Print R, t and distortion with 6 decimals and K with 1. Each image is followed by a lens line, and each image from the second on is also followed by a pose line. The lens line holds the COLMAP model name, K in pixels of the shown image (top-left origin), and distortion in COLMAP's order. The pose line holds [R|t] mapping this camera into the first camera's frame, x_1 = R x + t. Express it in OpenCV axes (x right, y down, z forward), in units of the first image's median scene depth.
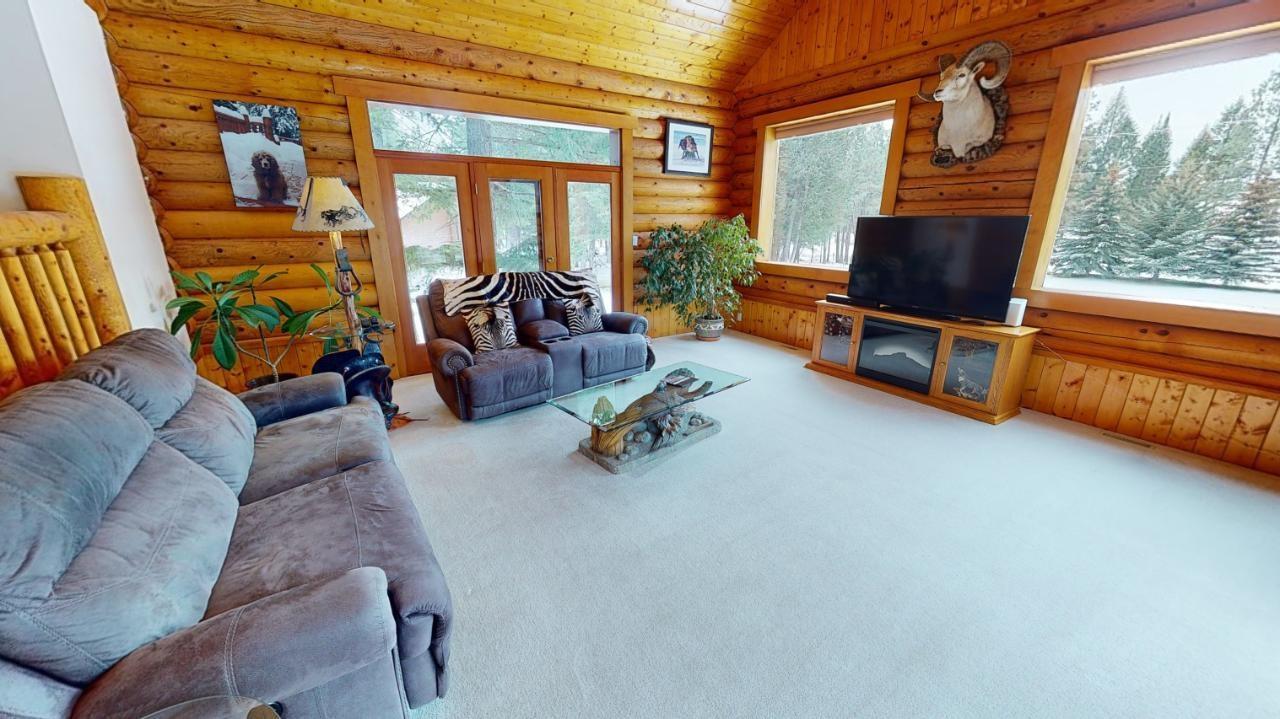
lens RADIAL K [[468.7, 0, 637.6], [0, 468.7, 363.2], [0, 0, 1]] dist [-0.000187, -0.000071]
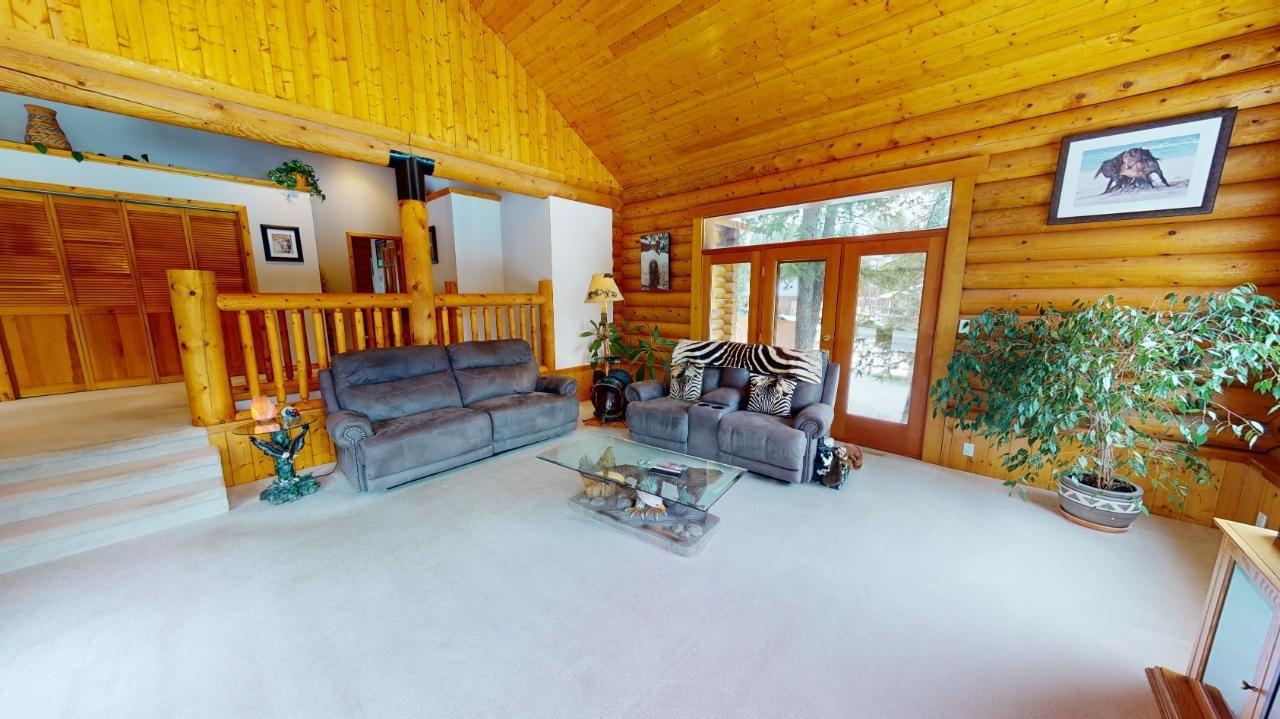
lens RADIAL K [[410.6, 0, 633.9], [0, 410.6, 362.1], [0, 0, 1]] dist [-0.000761, -0.000113]
pose [[0.225870, 0.161355, -0.960701, 0.580136], [-0.278524, 0.955716, 0.095034, -0.158234], [0.933492, 0.246113, 0.260809, 0.475236]]
